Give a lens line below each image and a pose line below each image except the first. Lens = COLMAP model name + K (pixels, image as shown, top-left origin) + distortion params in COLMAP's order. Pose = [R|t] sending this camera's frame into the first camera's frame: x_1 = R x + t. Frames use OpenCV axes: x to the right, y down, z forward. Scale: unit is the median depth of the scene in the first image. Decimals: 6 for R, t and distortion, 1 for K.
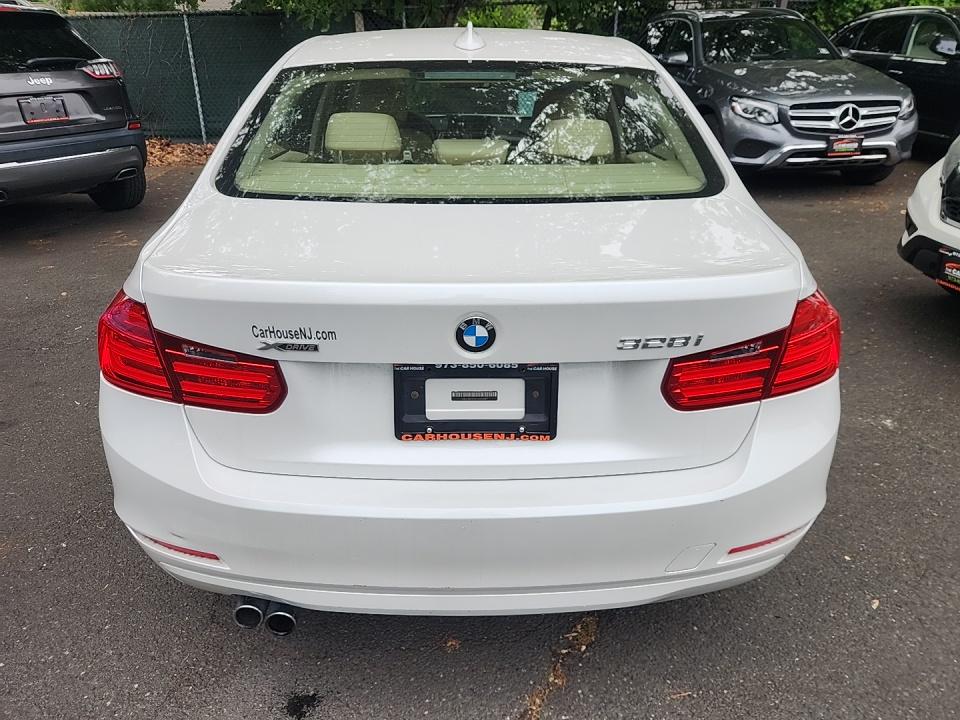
lens RADIAL K [[665.9, 0, 480.0], [0, 665.9, 360.0], [0, 0, 1]] dist [0.005906, 0.002607]
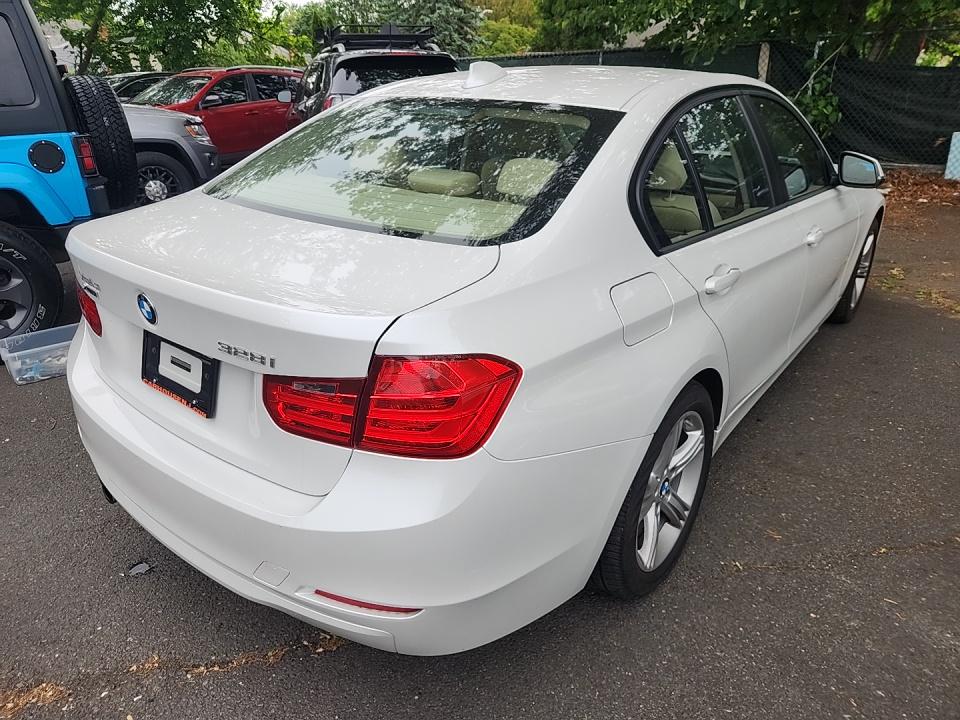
lens RADIAL K [[660.4, 0, 480.0], [0, 660.4, 360.0], [0, 0, 1]] dist [0.067398, -0.063241]
pose [[0.762730, 0.251152, -0.595958, 0.744590], [-0.275456, 0.959907, 0.051989, -0.110064], [0.585122, 0.124507, 0.801331, 0.220197]]
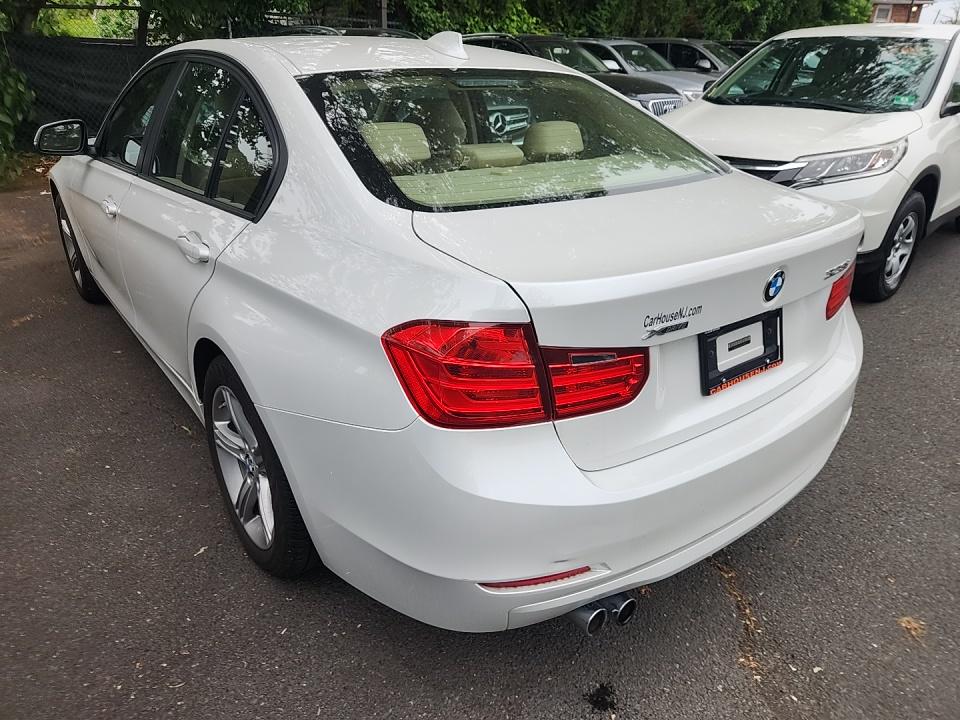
lens RADIAL K [[660.4, 0, 480.0], [0, 660.4, 360.0], [0, 0, 1]] dist [0.067398, -0.063241]
pose [[0.790184, -0.232847, 0.566914, -0.699117], [0.244614, 0.967966, 0.056619, -0.065332], [-0.561937, 0.093936, 0.821829, 0.180682]]
